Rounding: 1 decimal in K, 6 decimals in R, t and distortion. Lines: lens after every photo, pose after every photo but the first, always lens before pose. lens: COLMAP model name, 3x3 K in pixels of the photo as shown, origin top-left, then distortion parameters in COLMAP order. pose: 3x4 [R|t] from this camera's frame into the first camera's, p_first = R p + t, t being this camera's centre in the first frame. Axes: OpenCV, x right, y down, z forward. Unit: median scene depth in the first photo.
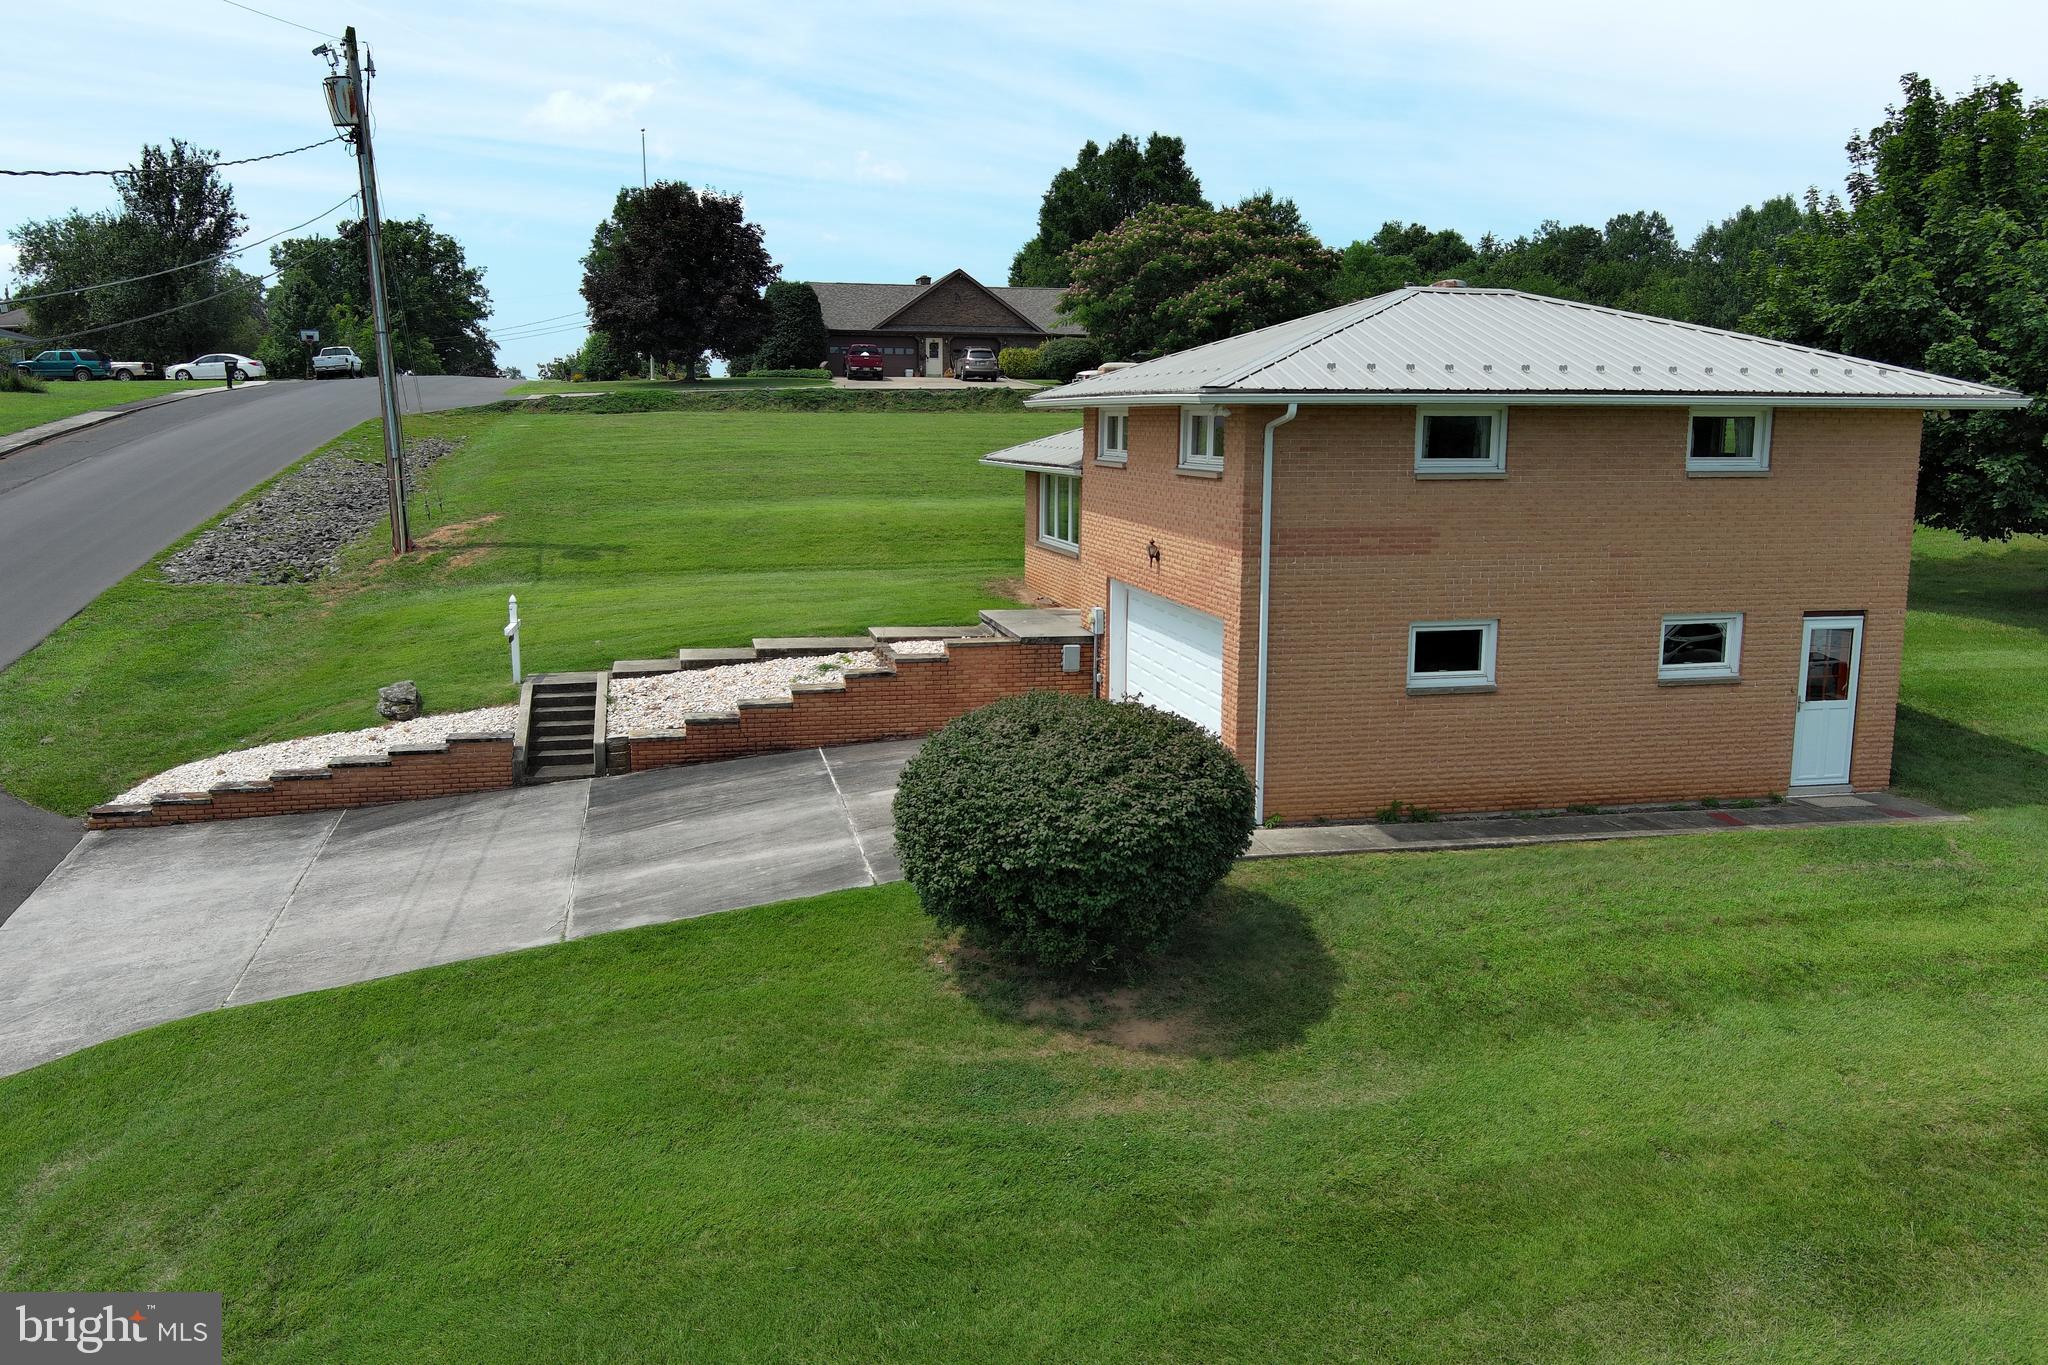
lens RADIAL K [[1585.3, 0, 1028.0], [0, 1585.3, 679.0], [0, 0, 1]] dist [0.022035, -0.039658]
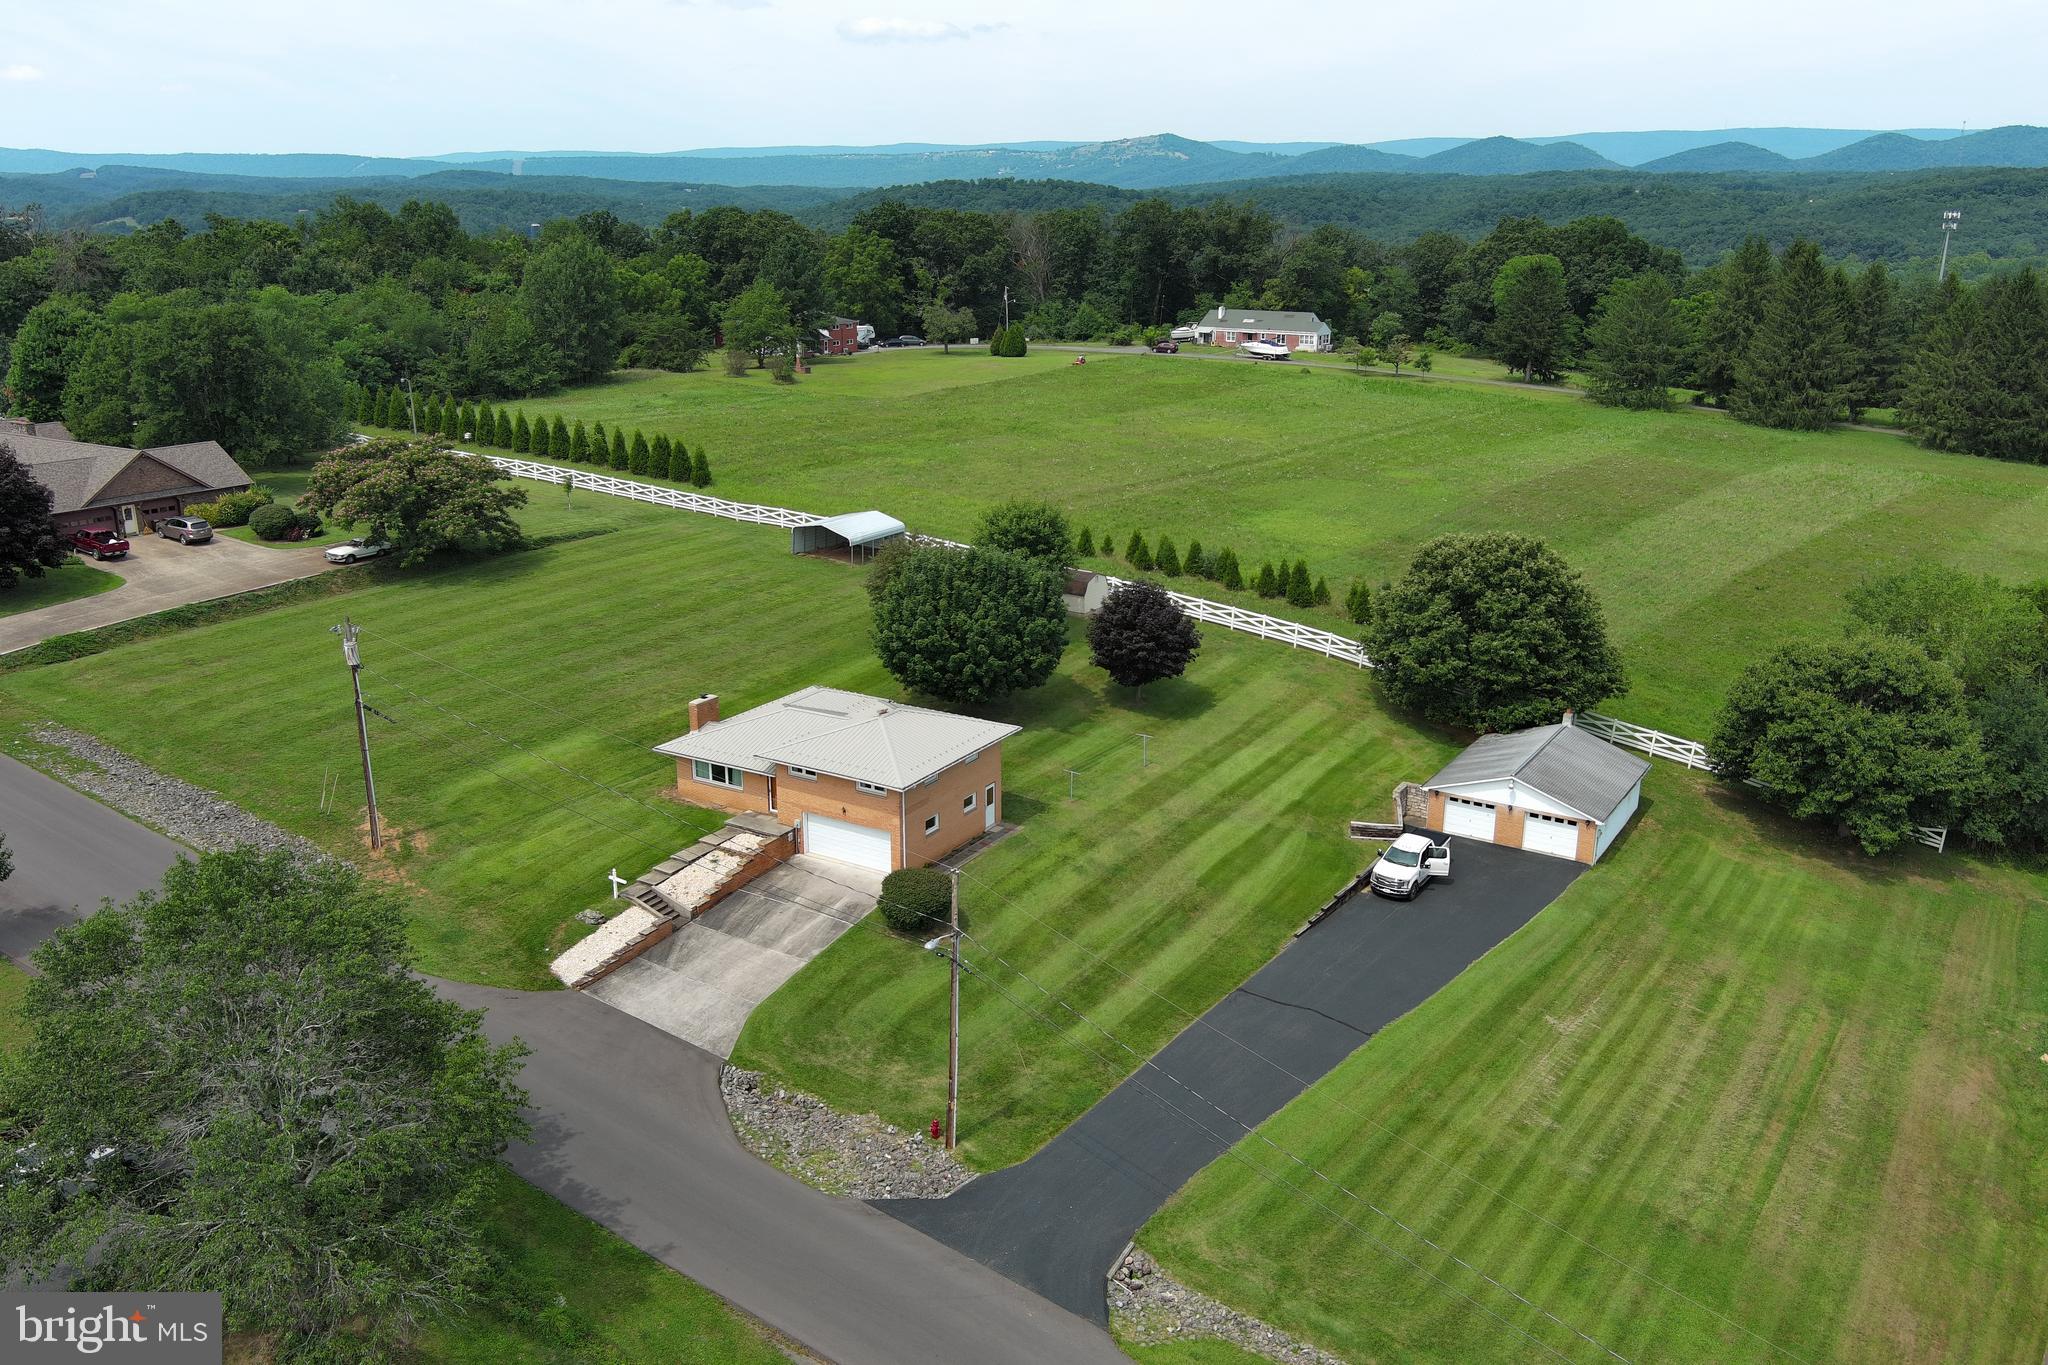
lens RADIAL K [[1585.3, 0, 1028.0], [0, 1585.3, 679.0], [0, 0, 1]] dist [0.022035, -0.039658]
pose [[0.689153, -0.210954, 0.693228, -1.918984], [0.117880, 0.976579, 0.179993, -0.903891], [-0.714963, -0.042325, 0.697880, -1.655771]]
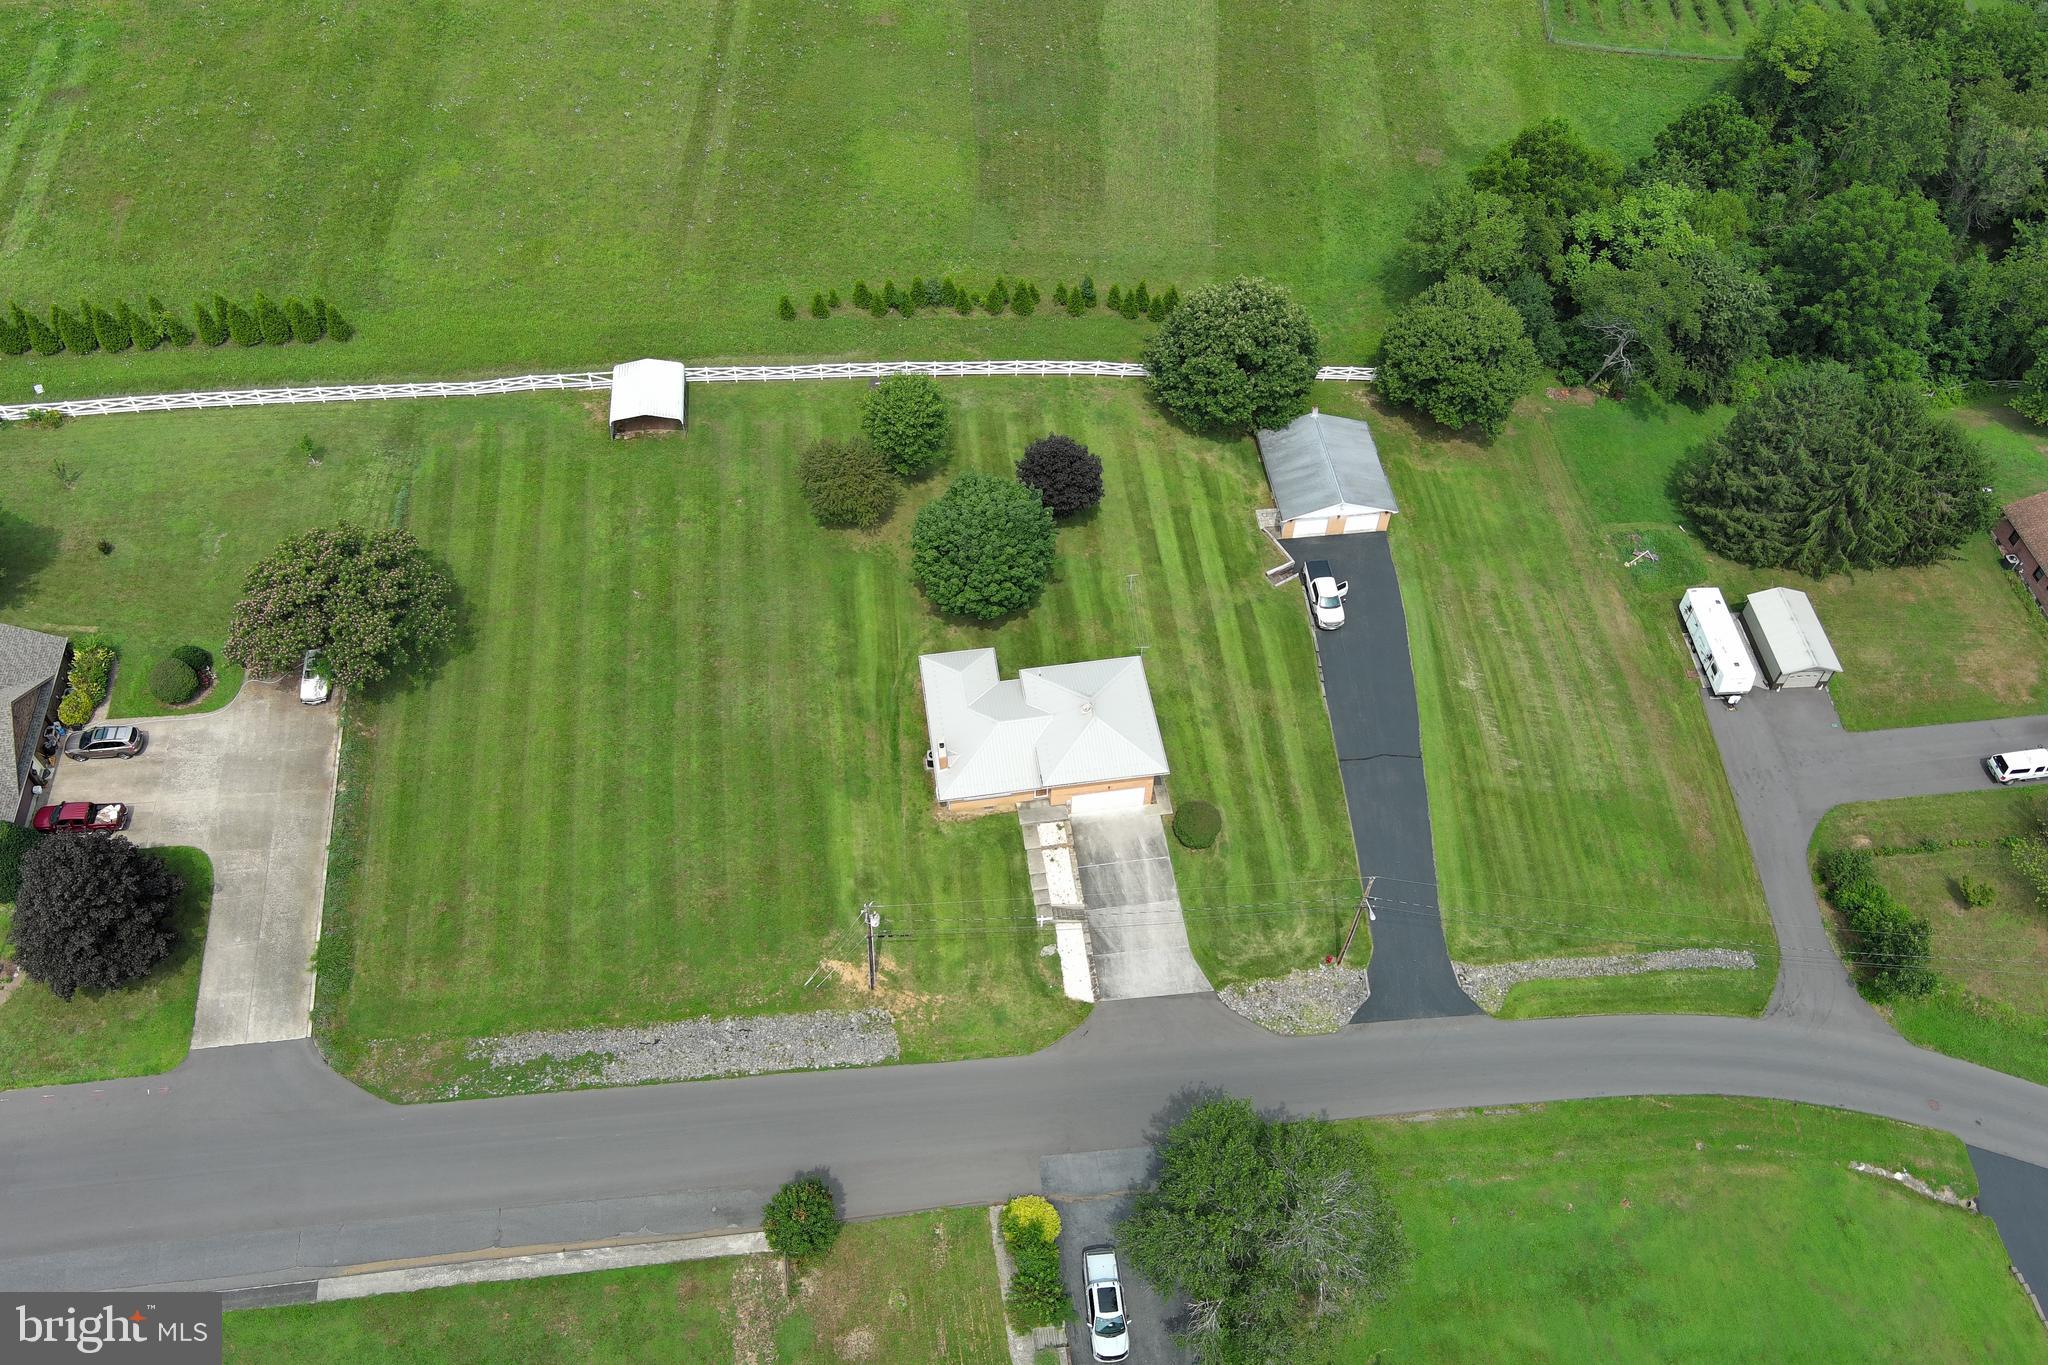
lens RADIAL K [[1585.3, 0, 1028.0], [0, 1585.3, 679.0], [0, 0, 1]] dist [0.022035, -0.039658]
pose [[0.069496, -0.790573, 0.608412, -2.700529], [0.152305, 0.611145, 0.776727, -4.190156], [-0.985887, 0.038685, 0.162880, 0.375421]]
